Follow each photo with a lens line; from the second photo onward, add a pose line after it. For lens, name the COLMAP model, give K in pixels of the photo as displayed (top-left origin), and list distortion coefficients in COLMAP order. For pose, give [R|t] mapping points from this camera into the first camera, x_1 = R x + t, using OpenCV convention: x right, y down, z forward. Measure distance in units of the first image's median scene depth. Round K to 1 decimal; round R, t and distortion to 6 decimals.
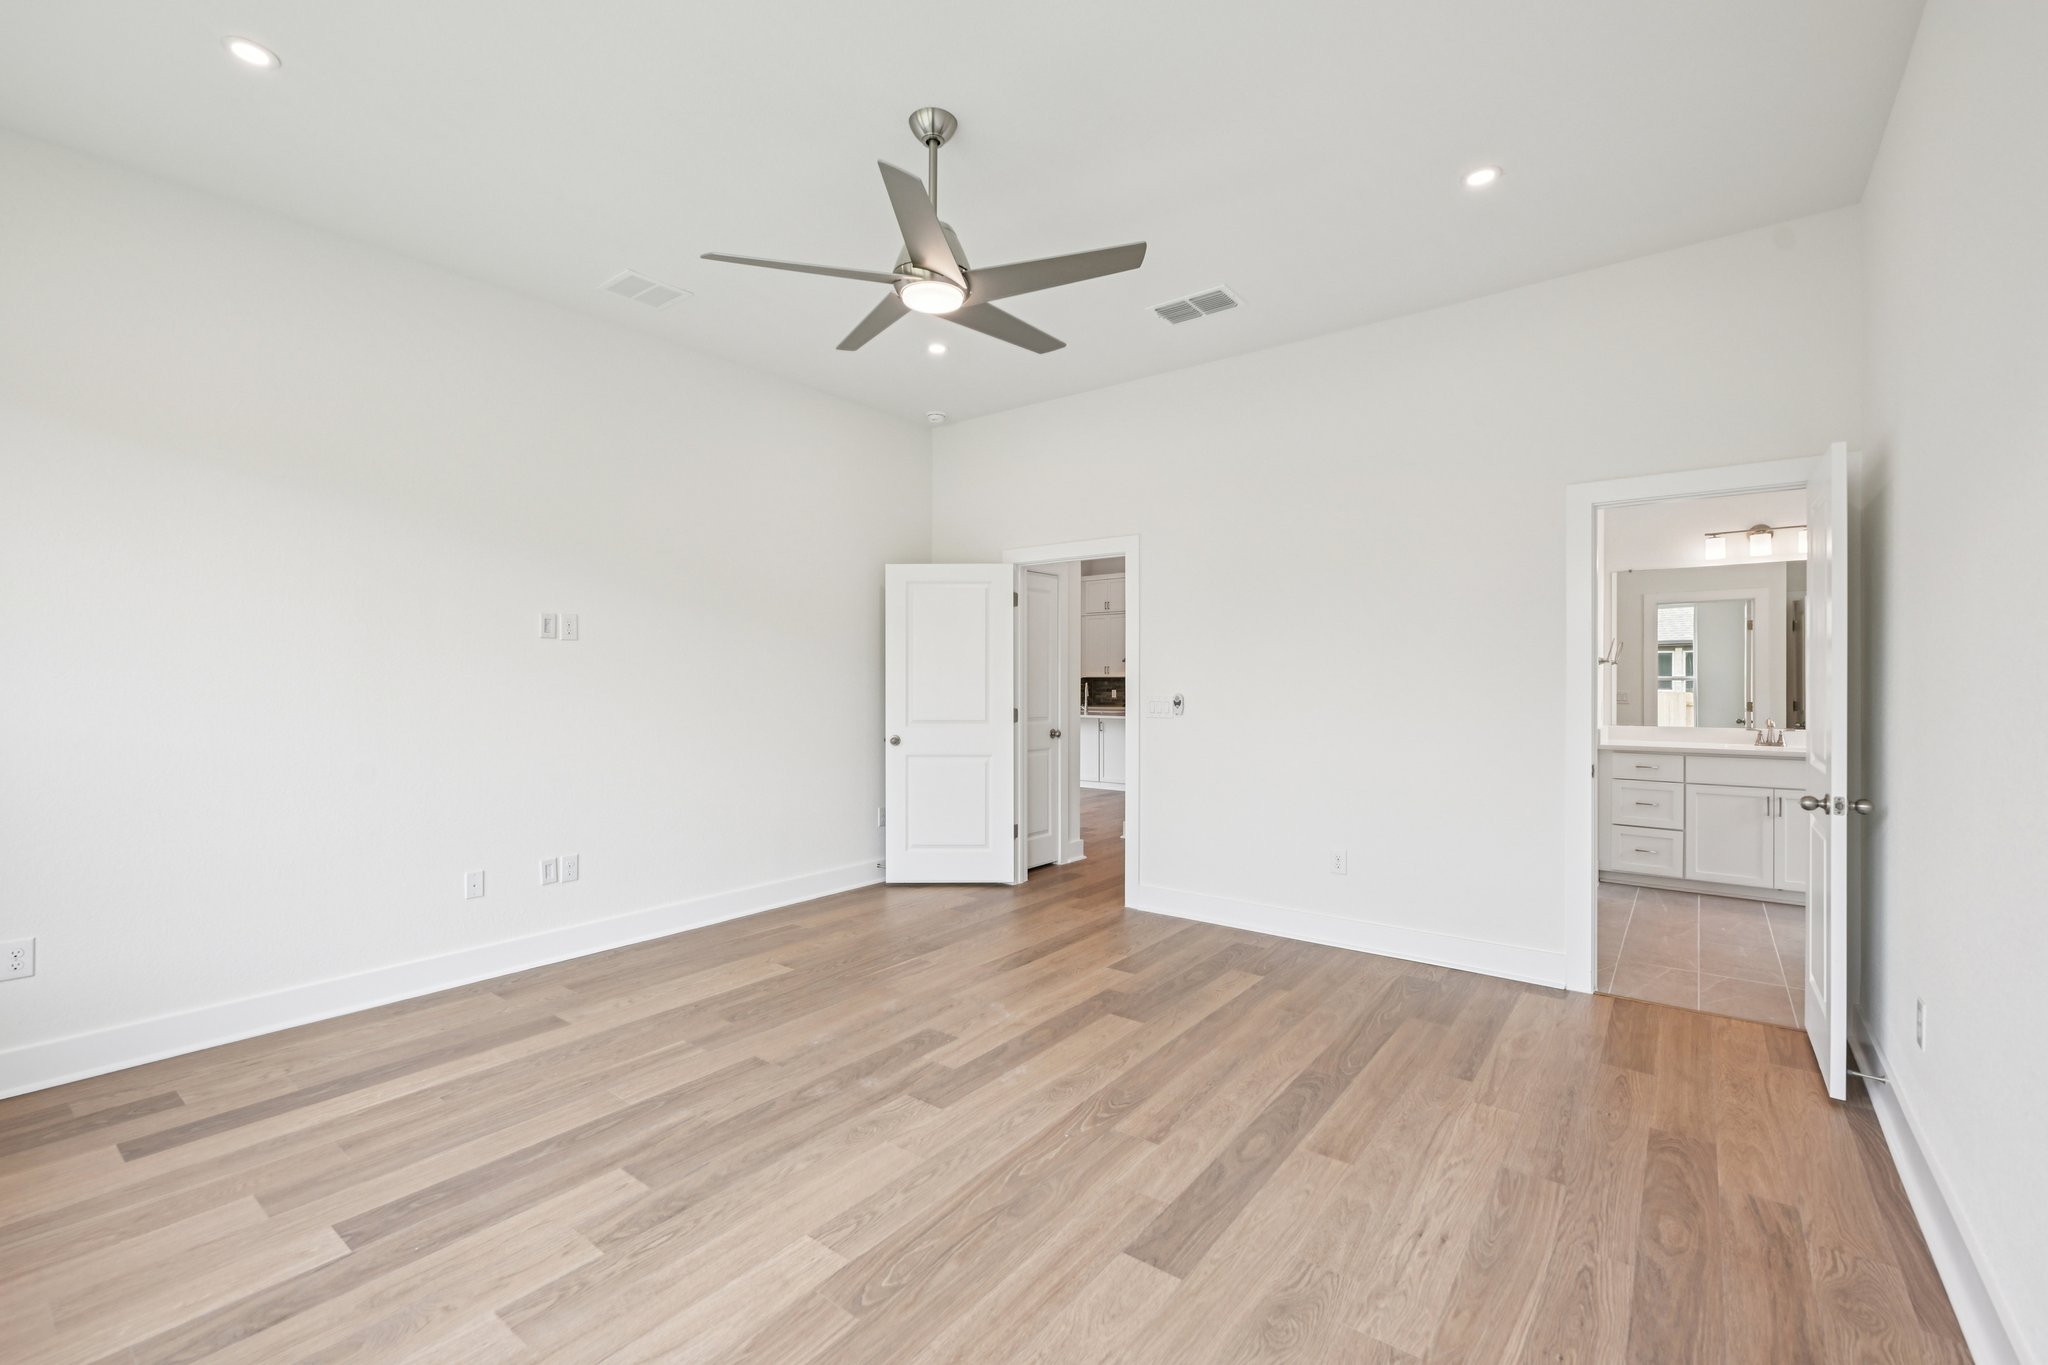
lens RADIAL K [[866.4, 0, 1016.4], [0, 866.4, 676.3], [0, 0, 1]] dist [0.001447, 0.000293]
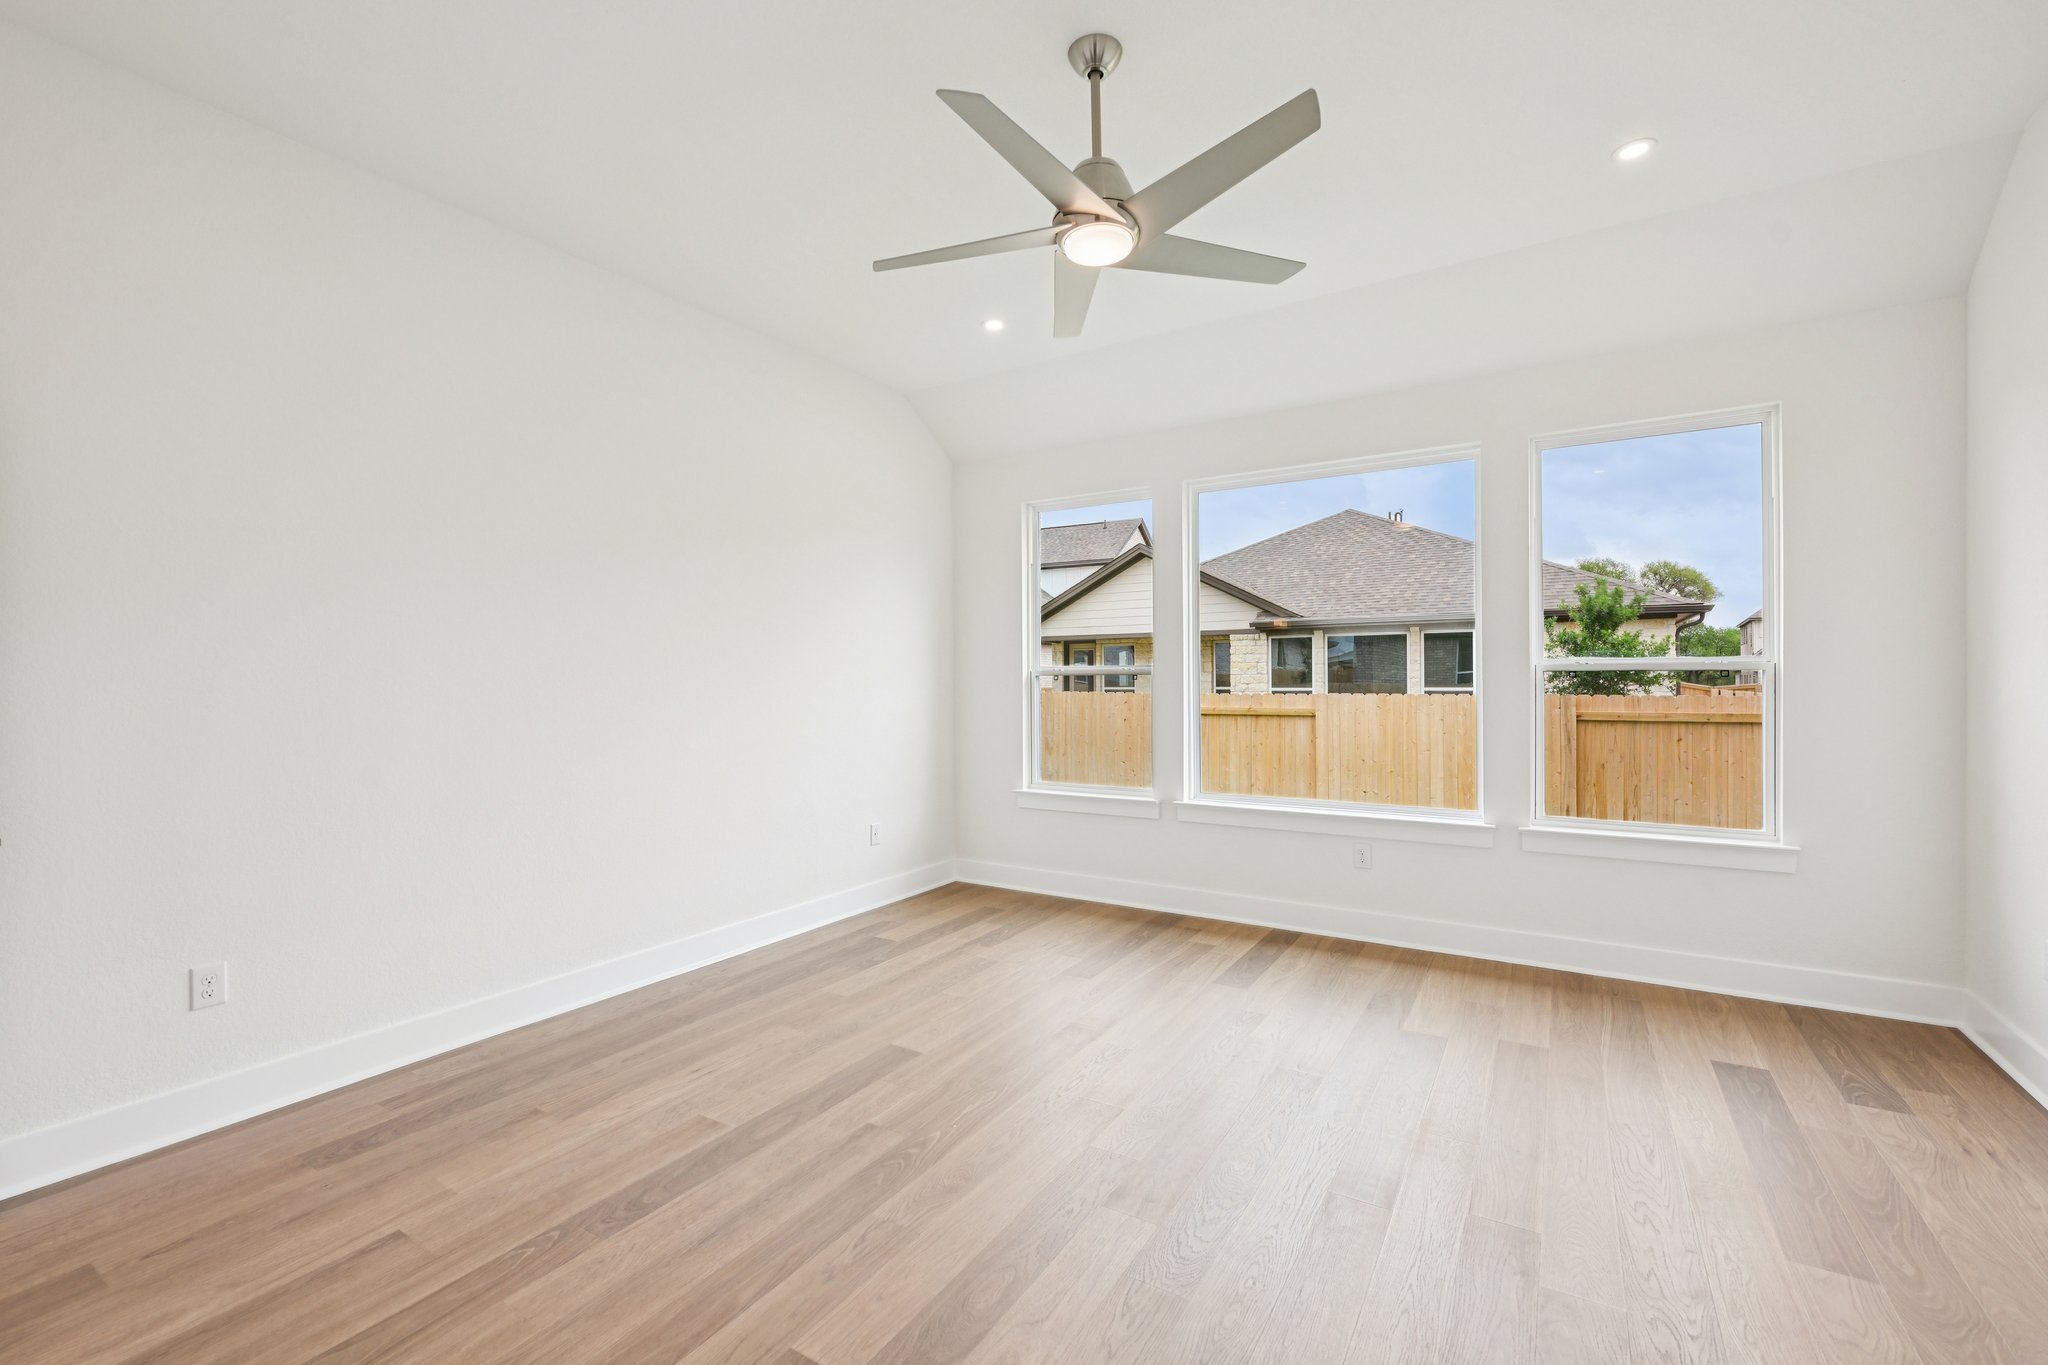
lens RADIAL K [[866.4, 0, 1027.9], [0, 866.4, 683.8], [0, 0, 1]] dist [0.001447, 0.000293]
pose [[-0.993933, 0.007864, -0.109705, 0.080861], [0.007662, 0.999968, 0.002259, 0.006093], [0.109720, 0.001405, -0.993962, 2.044048]]
